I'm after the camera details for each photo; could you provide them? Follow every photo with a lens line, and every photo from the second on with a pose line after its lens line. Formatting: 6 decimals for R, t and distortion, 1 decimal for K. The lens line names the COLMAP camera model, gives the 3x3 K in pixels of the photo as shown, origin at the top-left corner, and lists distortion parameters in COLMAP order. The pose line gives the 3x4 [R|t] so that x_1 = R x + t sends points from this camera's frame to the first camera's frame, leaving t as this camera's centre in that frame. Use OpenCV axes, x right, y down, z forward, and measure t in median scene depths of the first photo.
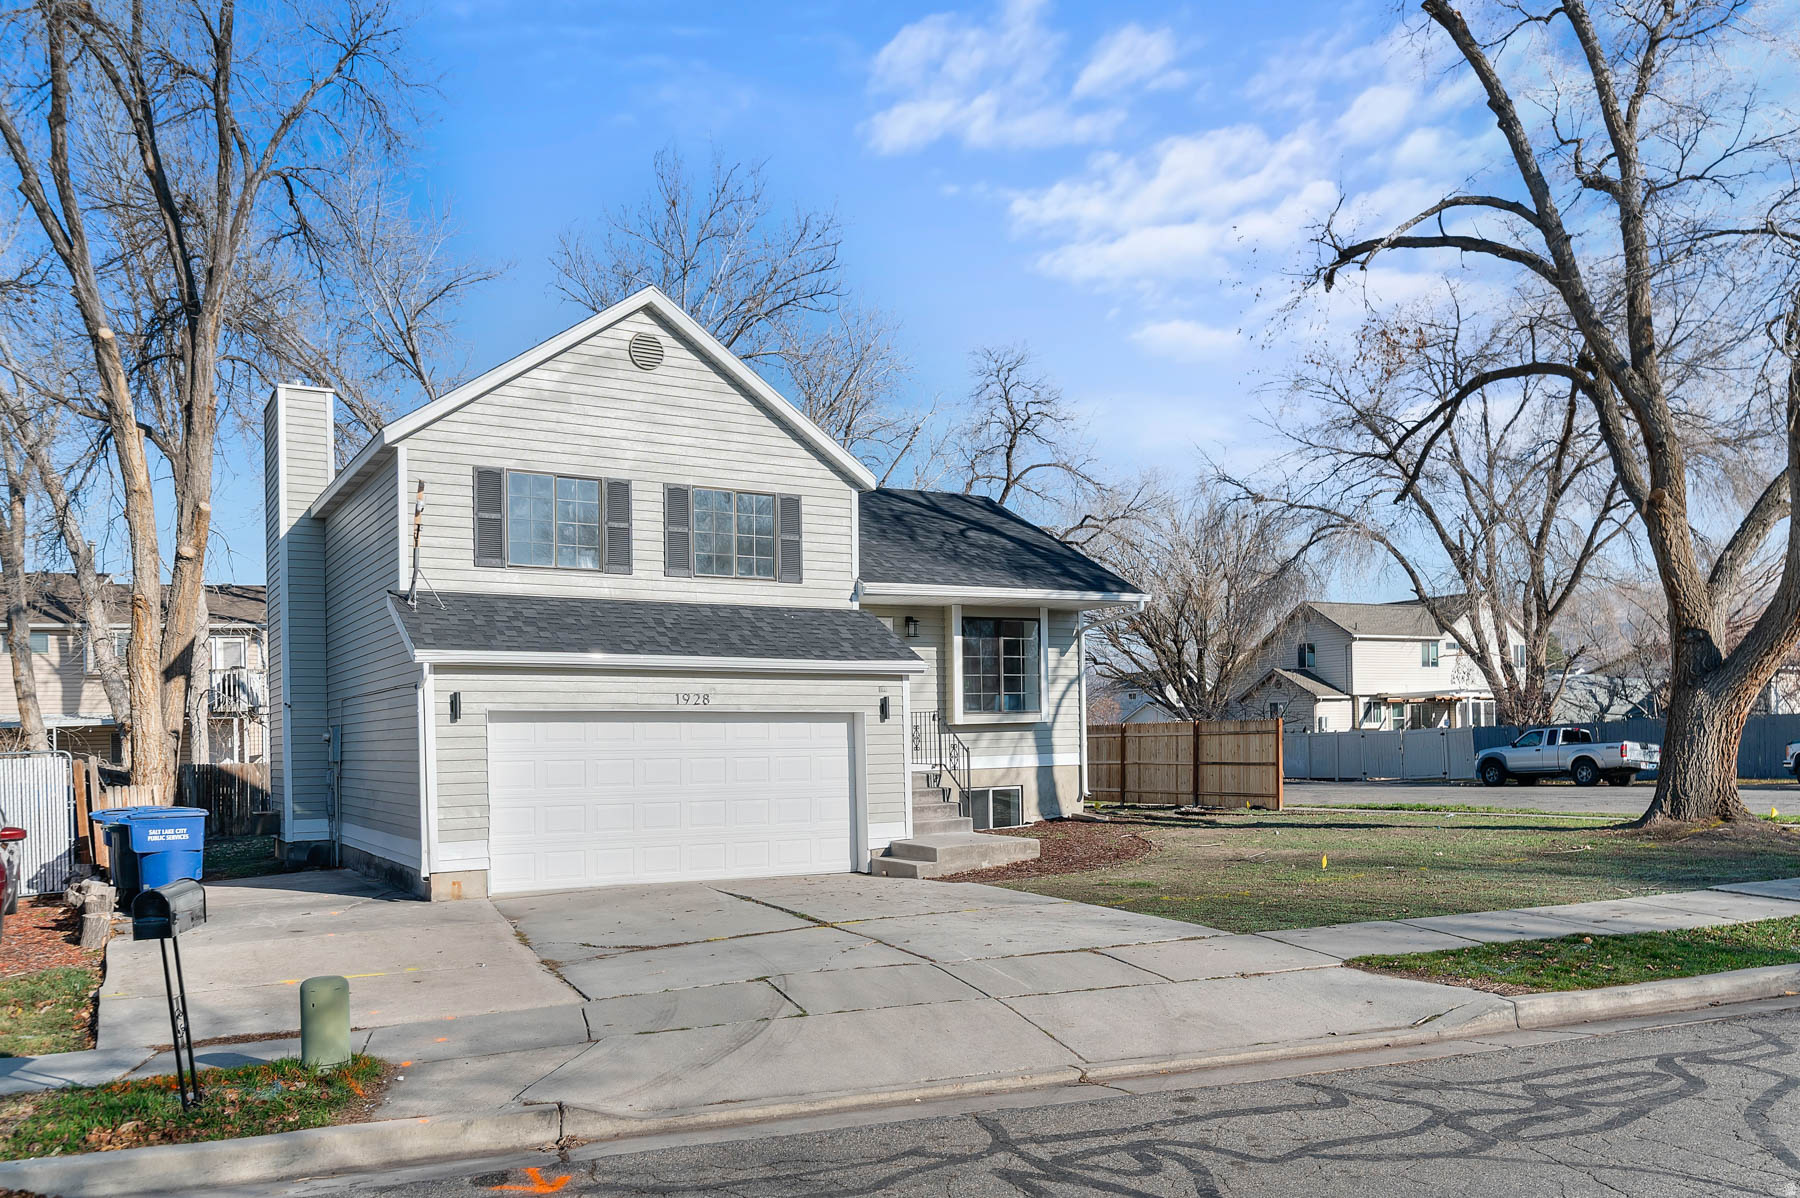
lens RADIAL K [[1396.2, 0, 899.5], [0, 1396.2, 657.8], [0, 0, 1]] dist [-0.000046, -0.001159]
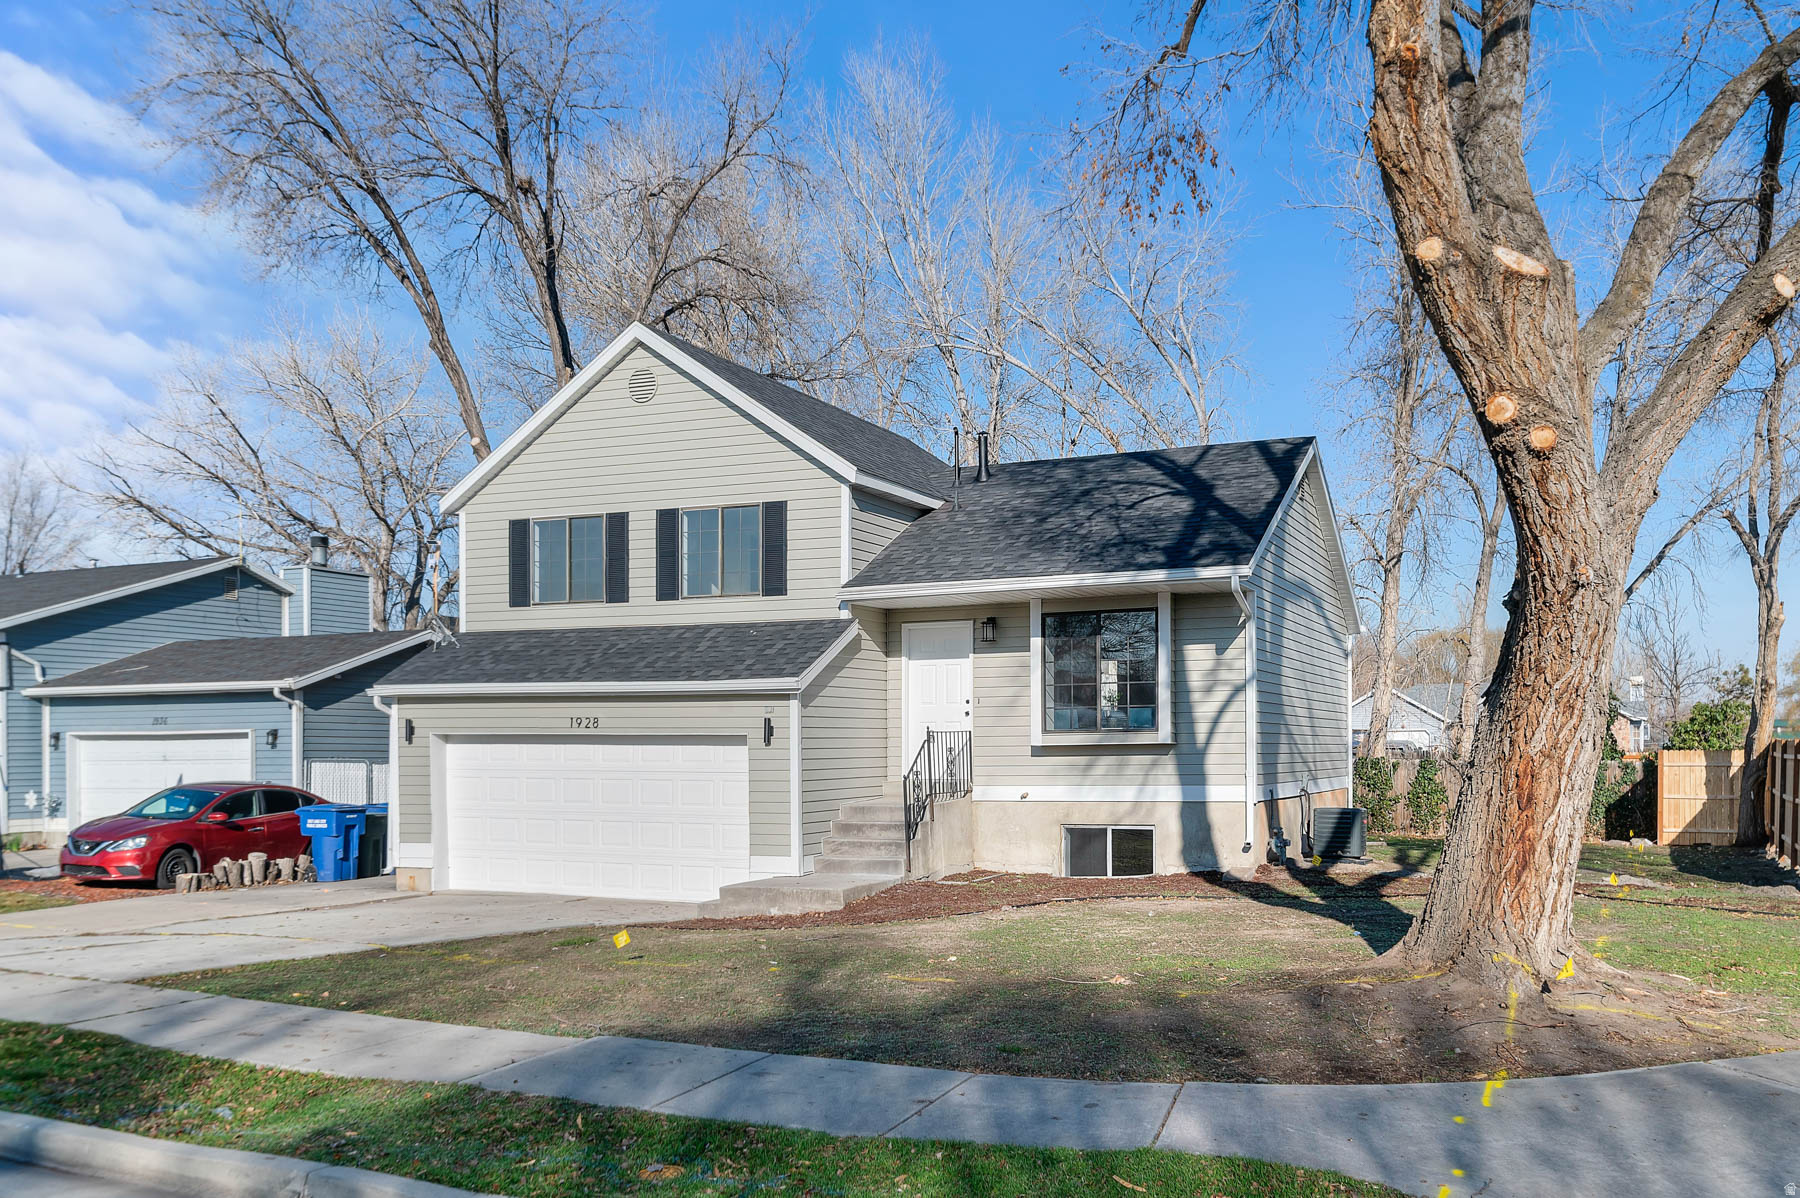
lens RADIAL K [[1522.0, 0, 898.4], [0, 1522.0, 690.3], [0, 0, 1]] dist [0.001180, 0.000658]
pose [[0.582463, -0.015436, -0.812710, 0.800303], [0.041308, 0.999090, 0.010629, 0.002541], [0.811807, -0.039762, 0.582571, 0.463401]]
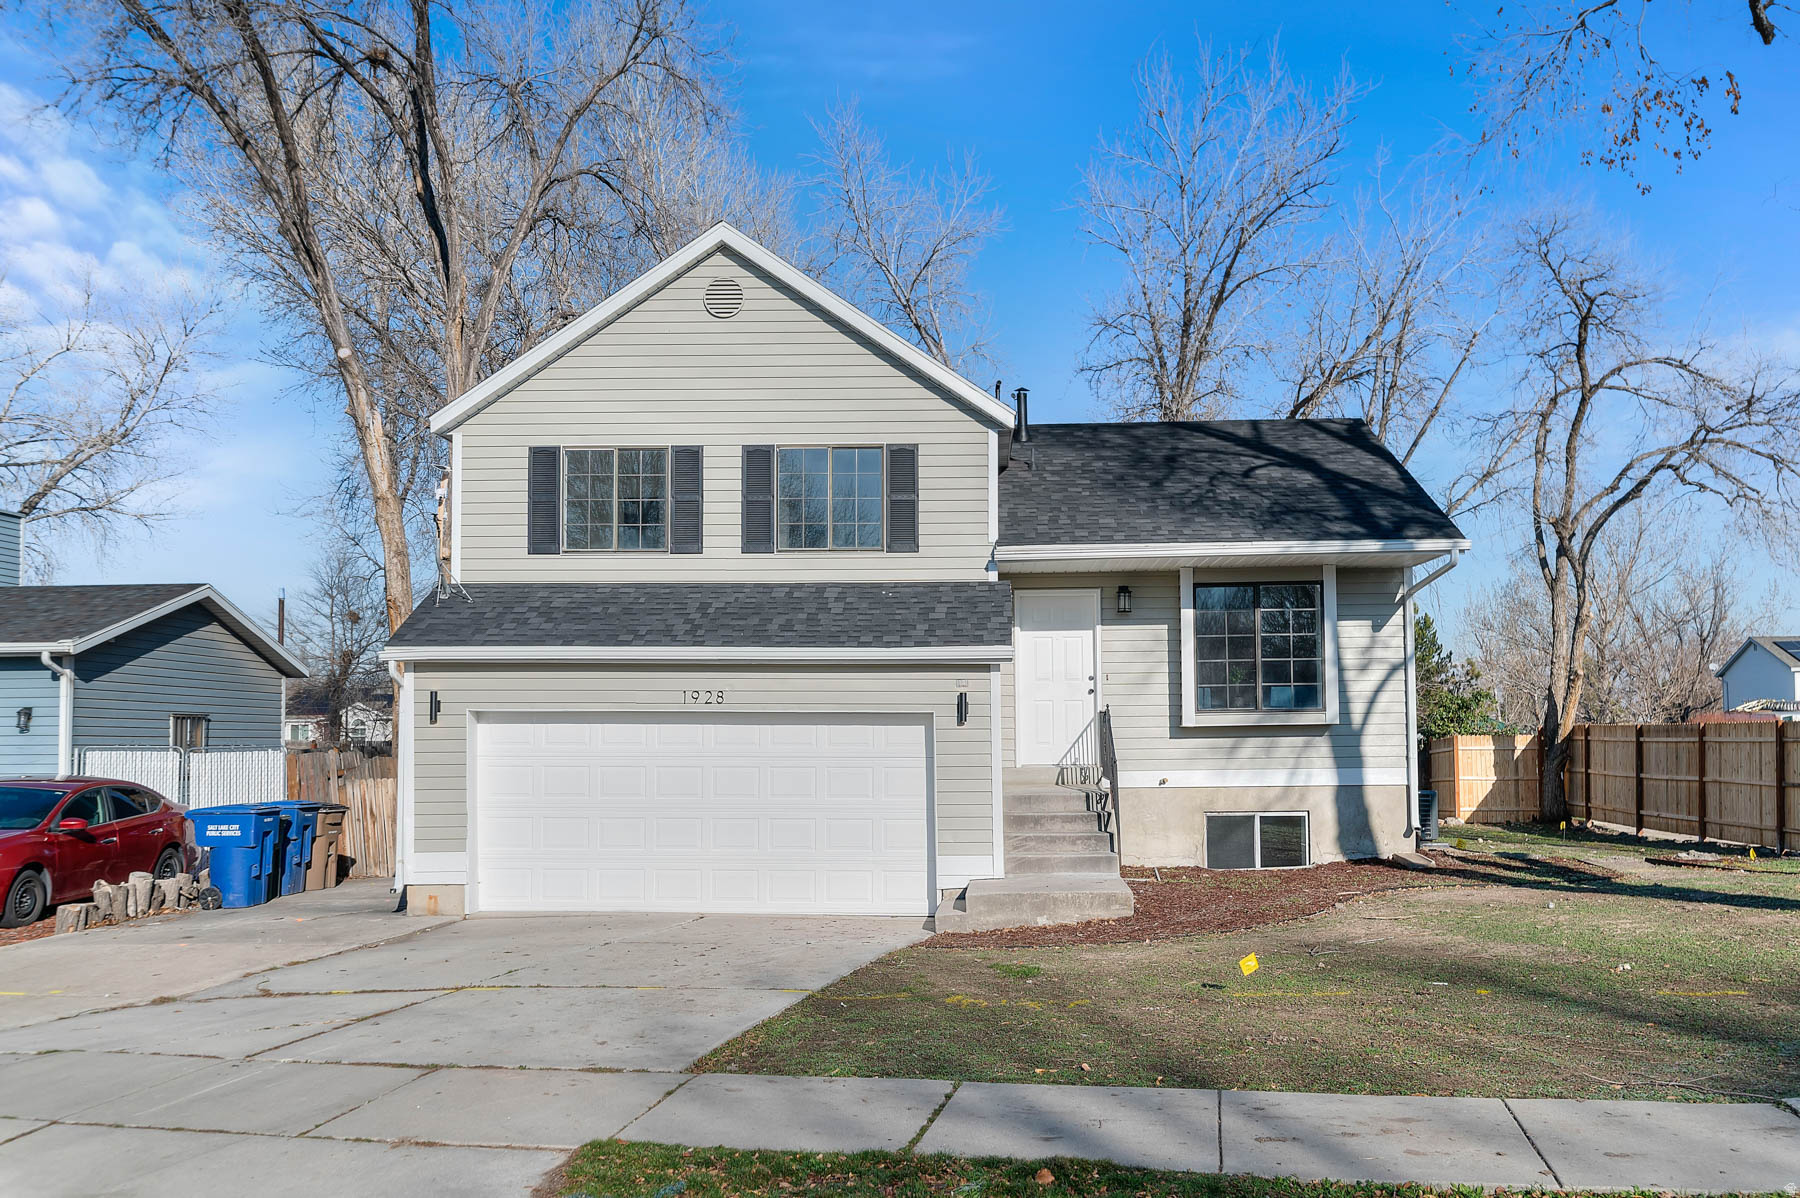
lens RADIAL K [[1509.6, 0, 900.0], [0, 1509.6, 599.0], [0, 0, 1]] dist [0.002381, 0.002948]
pose [[0.835947, -0.036505, -0.547595, 0.399952], [0.022288, 0.999220, -0.032588, 0.002200], [0.548358, 0.015037, 0.836109, 0.260546]]
